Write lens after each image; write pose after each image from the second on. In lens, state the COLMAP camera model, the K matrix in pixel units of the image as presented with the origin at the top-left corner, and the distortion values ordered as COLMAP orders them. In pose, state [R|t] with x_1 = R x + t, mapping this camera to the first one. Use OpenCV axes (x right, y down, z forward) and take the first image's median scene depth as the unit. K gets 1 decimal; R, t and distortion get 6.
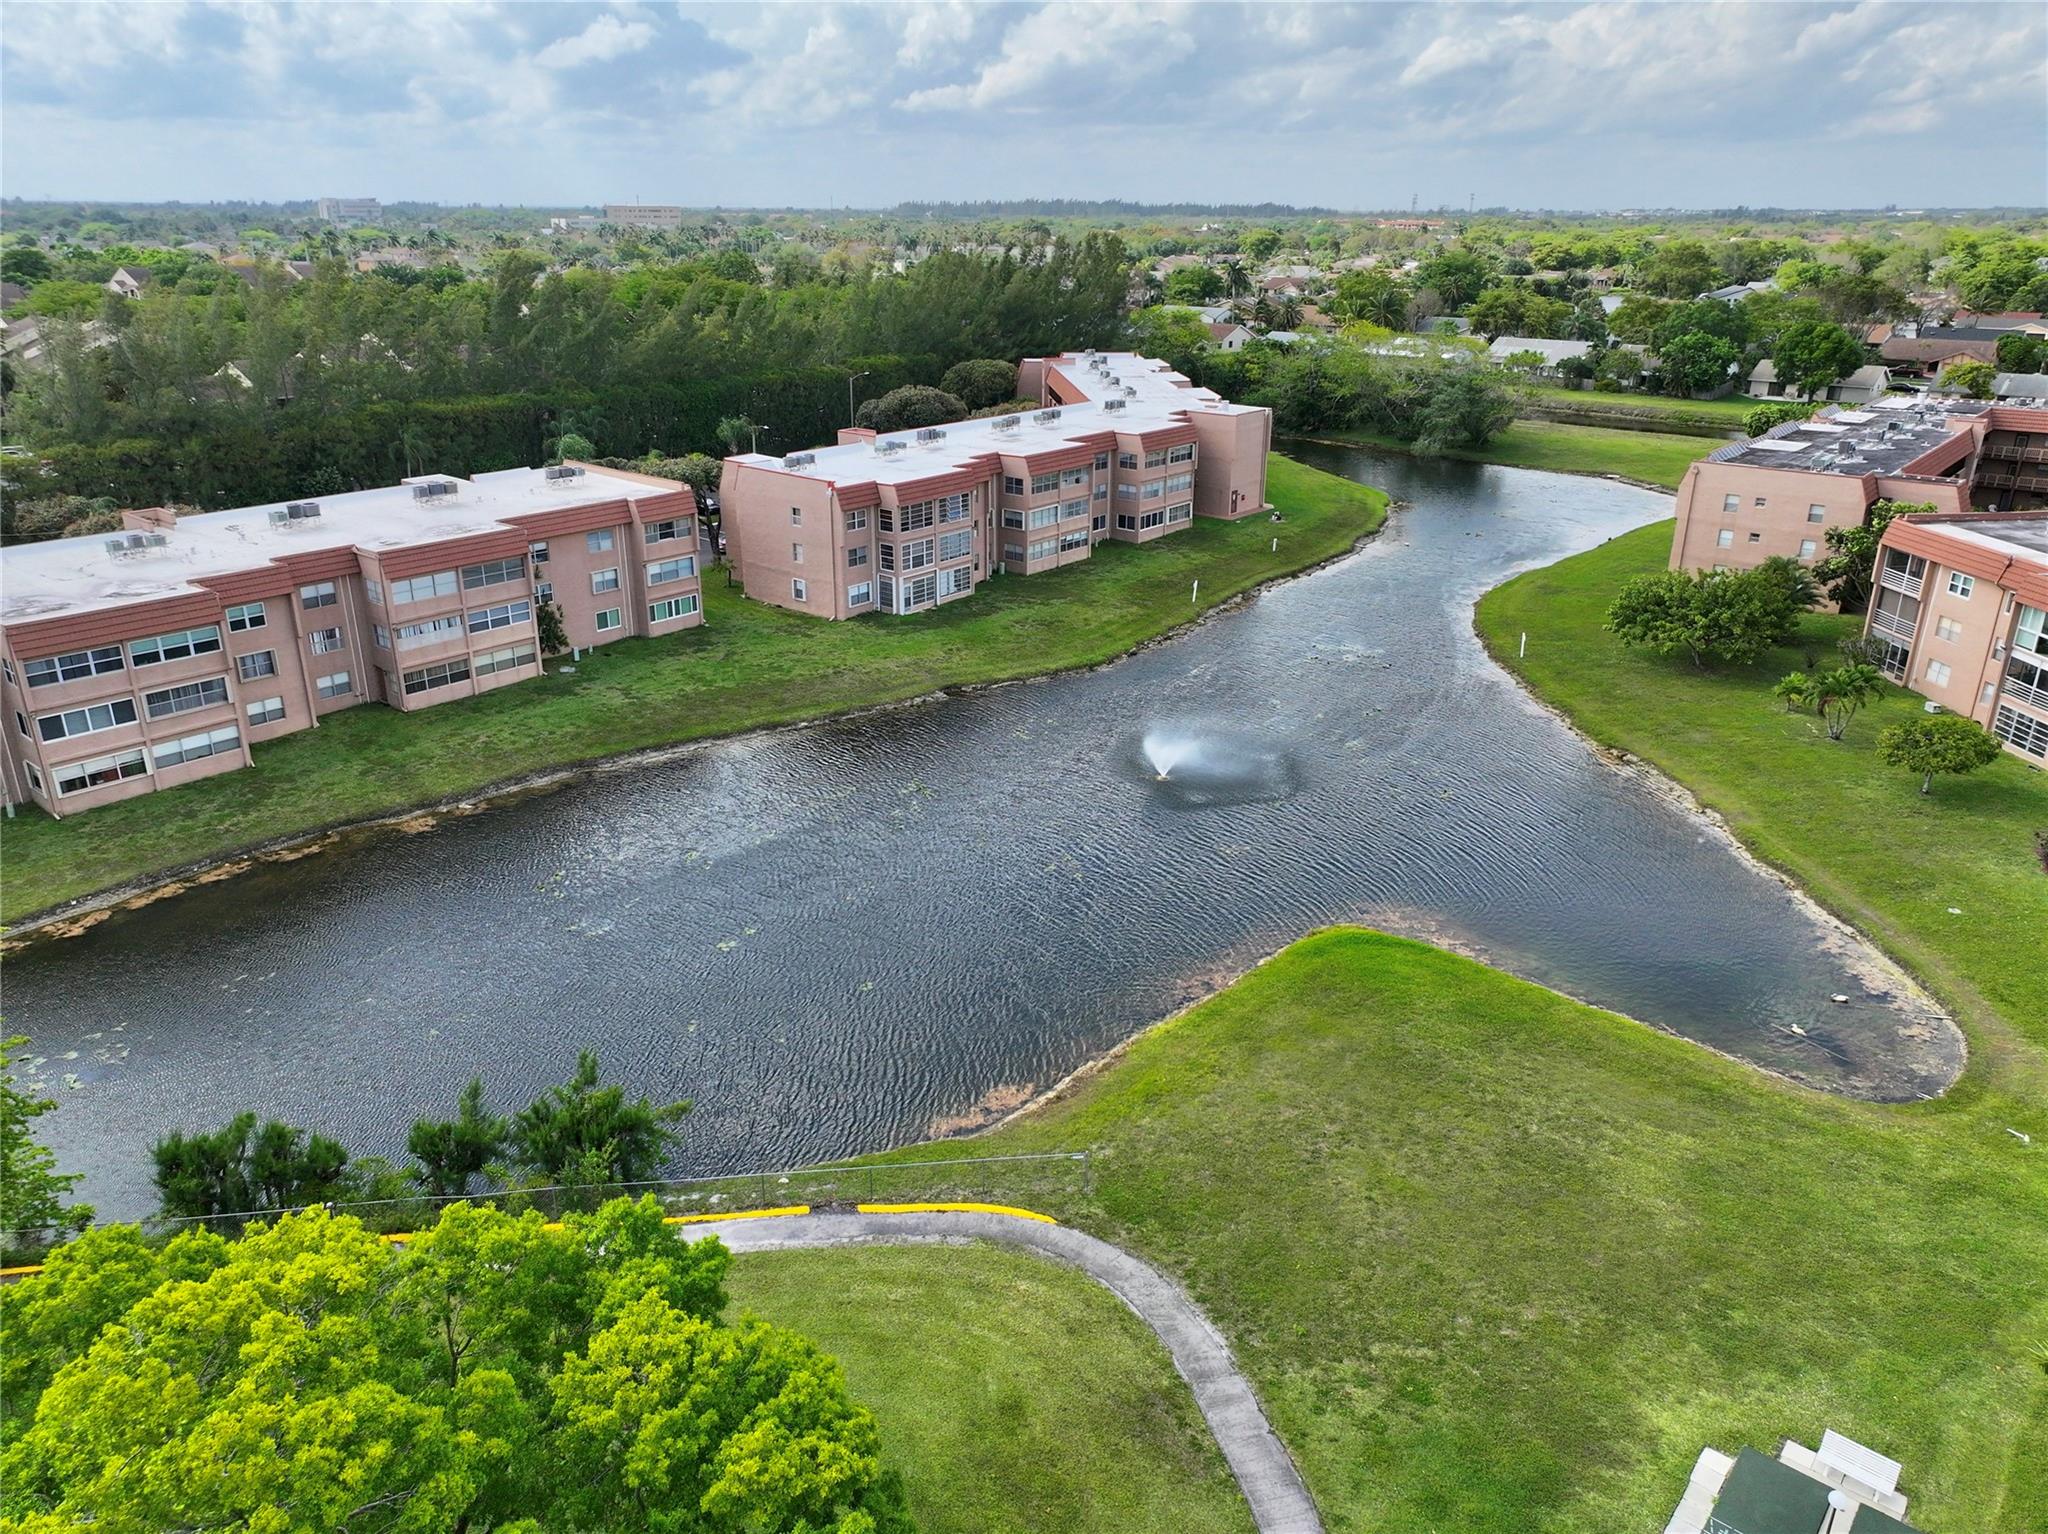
lens RADIAL K [[1417.8, 0, 1024.0], [0, 1417.8, 767.0], [0, 0, 1]] dist [-0.023592, 0.039262]
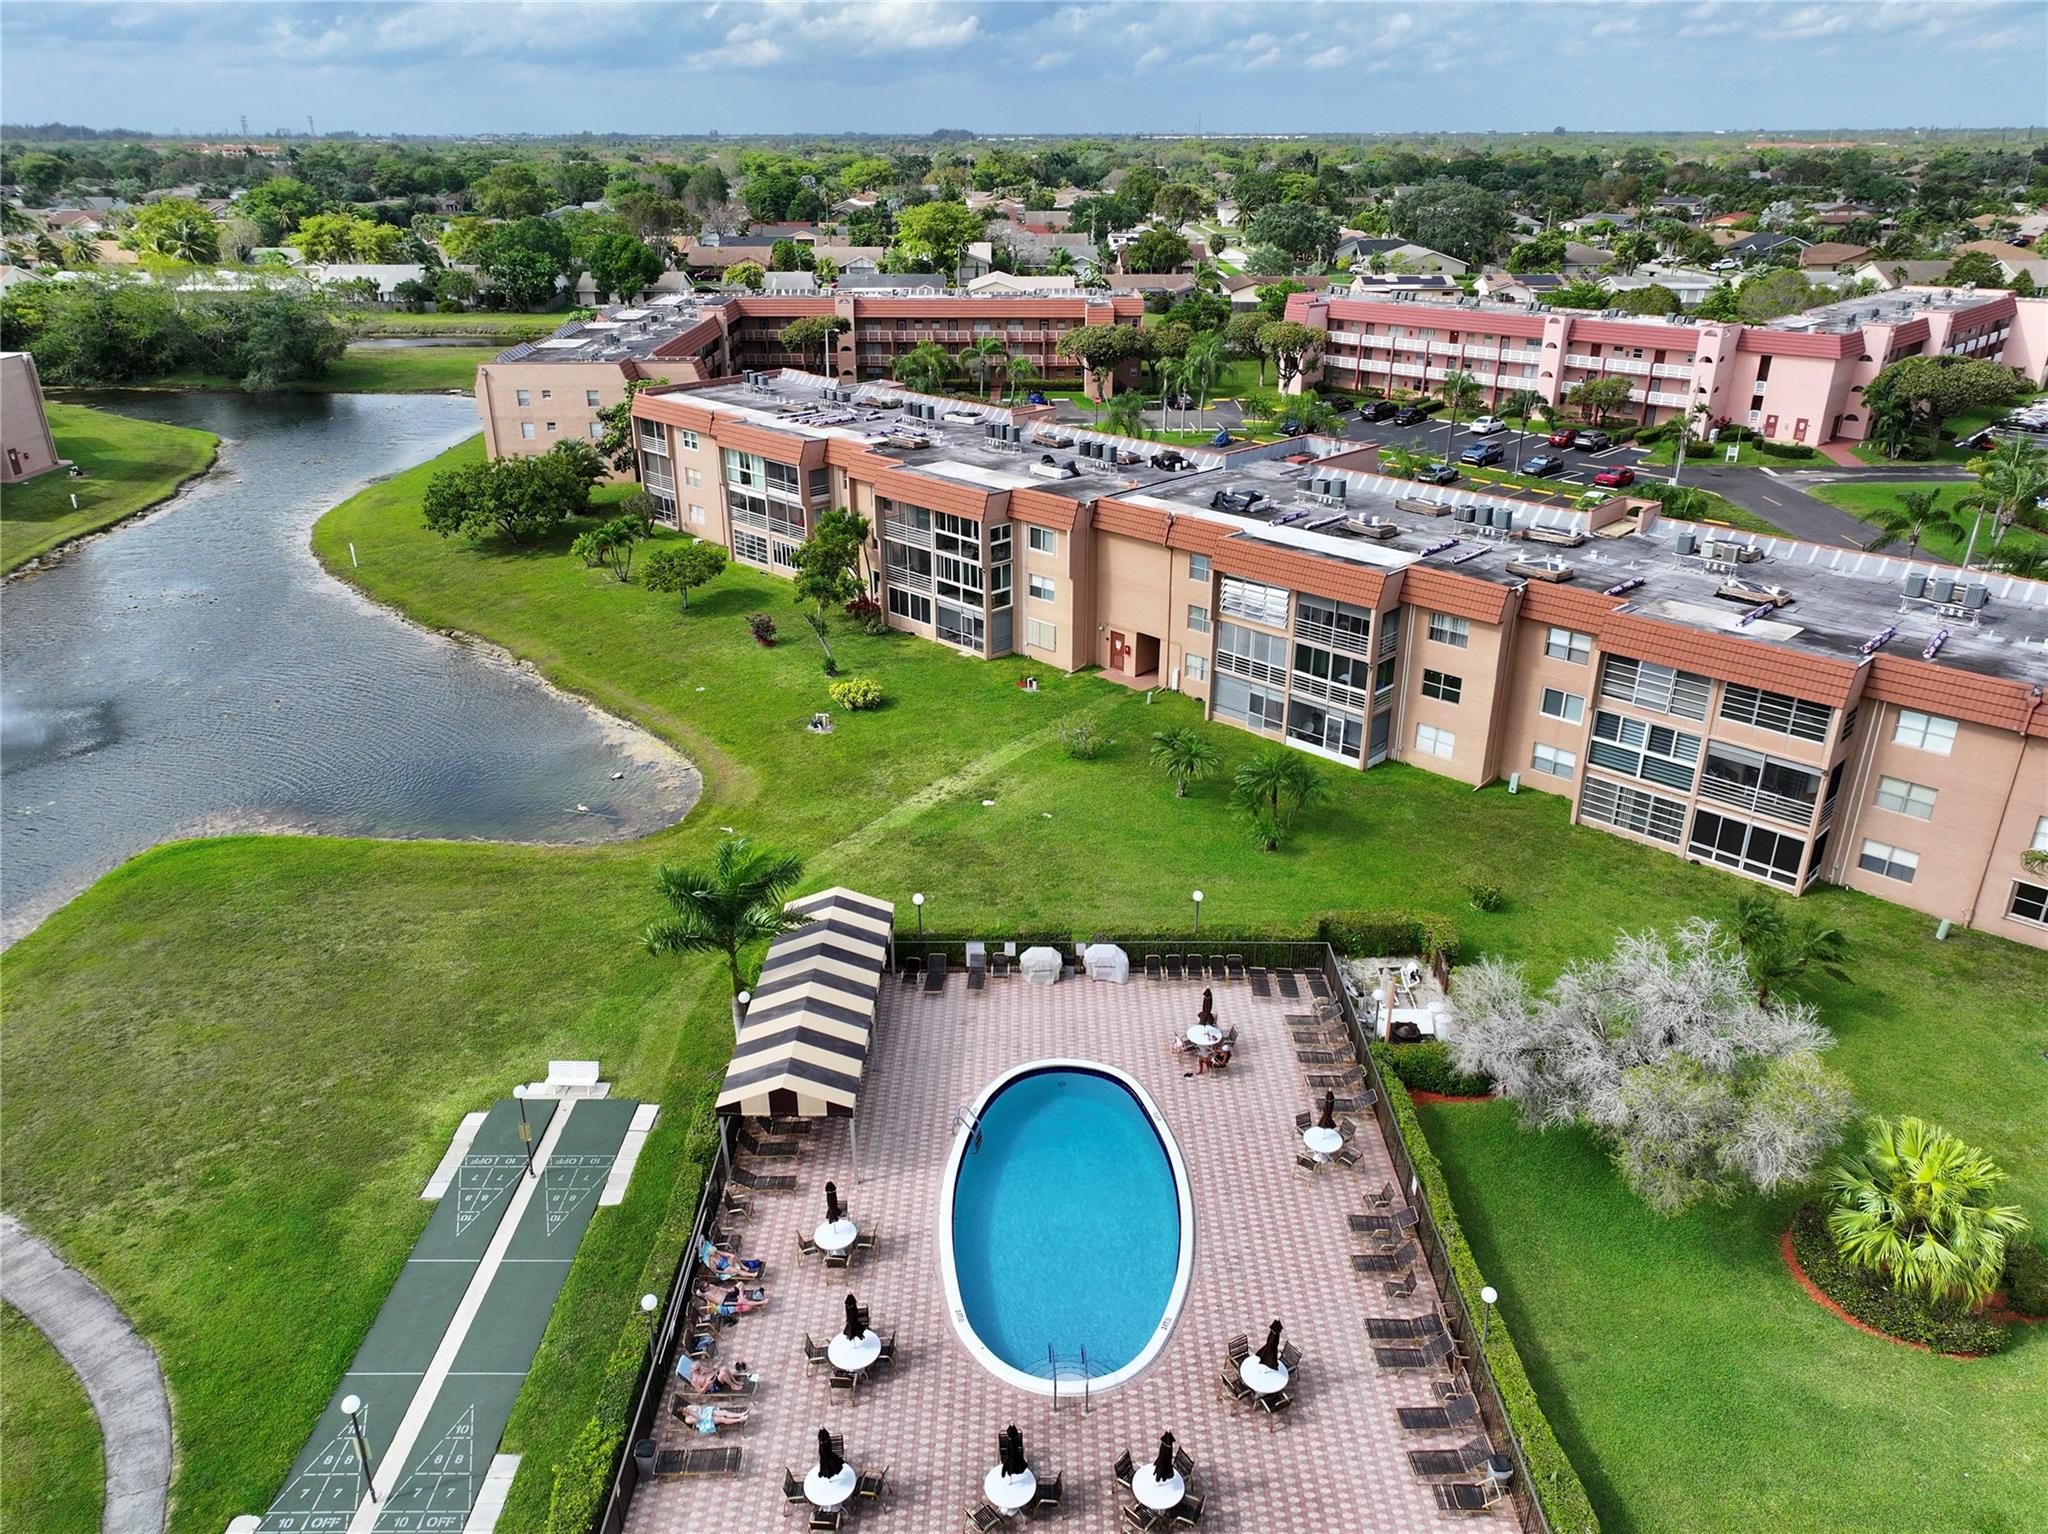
lens RADIAL K [[1417.8, 0, 1024.0], [0, 1417.8, 767.0], [0, 0, 1]] dist [-0.023592, 0.039262]
pose [[0.760148, -0.265841, 0.592877, 0.069361], [0.238935, 0.962903, 0.125411, 0.051084], [-0.604223, 0.046328, 0.795468, -0.117549]]
